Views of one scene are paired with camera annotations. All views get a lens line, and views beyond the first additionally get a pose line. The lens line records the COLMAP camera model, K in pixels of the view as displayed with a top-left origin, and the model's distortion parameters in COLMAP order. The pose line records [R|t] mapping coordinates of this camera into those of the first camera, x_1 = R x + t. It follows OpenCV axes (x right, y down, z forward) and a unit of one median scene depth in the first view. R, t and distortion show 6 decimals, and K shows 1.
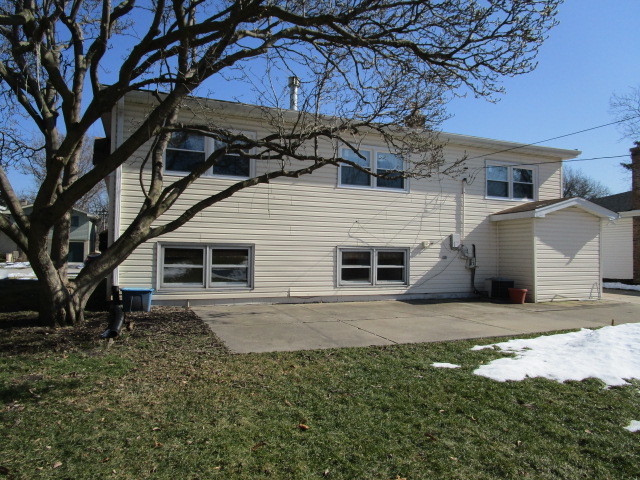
lens RADIAL K [[462.0, 0, 320.0], [0, 462.0, 240.0], [0, 0, 1]] dist [-0.017771, -0.000189]
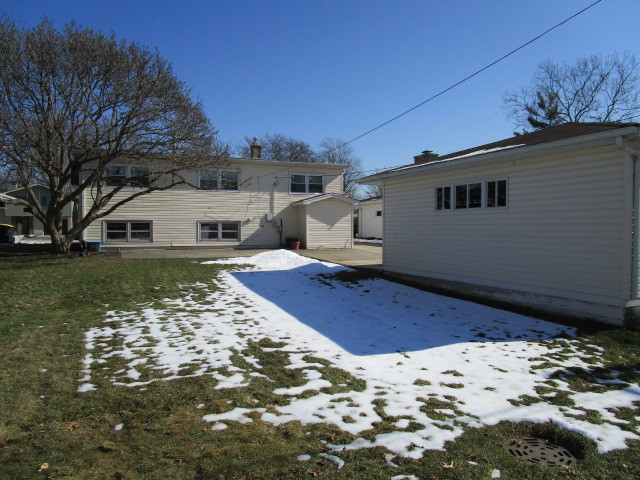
lens RADIAL K [[462.0, 0, 320.0], [0, 462.0, 240.0], [0, 0, 1]] dist [-0.017771, -0.000189]
pose [[0.999591, -0.010329, 0.026663, 0.486607], [0.008692, 0.998112, 0.060803, -0.019649], [-0.027241, -0.060546, 0.997794, -0.949569]]
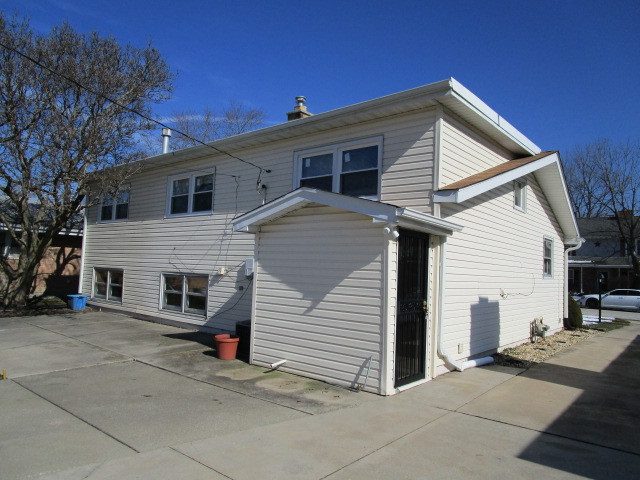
lens RADIAL K [[462.0, 0, 320.0], [0, 462.0, 240.0], [0, 0, 1]] dist [-0.017771, -0.000189]
pose [[0.423595, -0.053137, -0.904292, 1.148058], [-0.006527, 0.998073, -0.061705, 0.002817], [0.905828, 0.032040, 0.422432, 0.846050]]
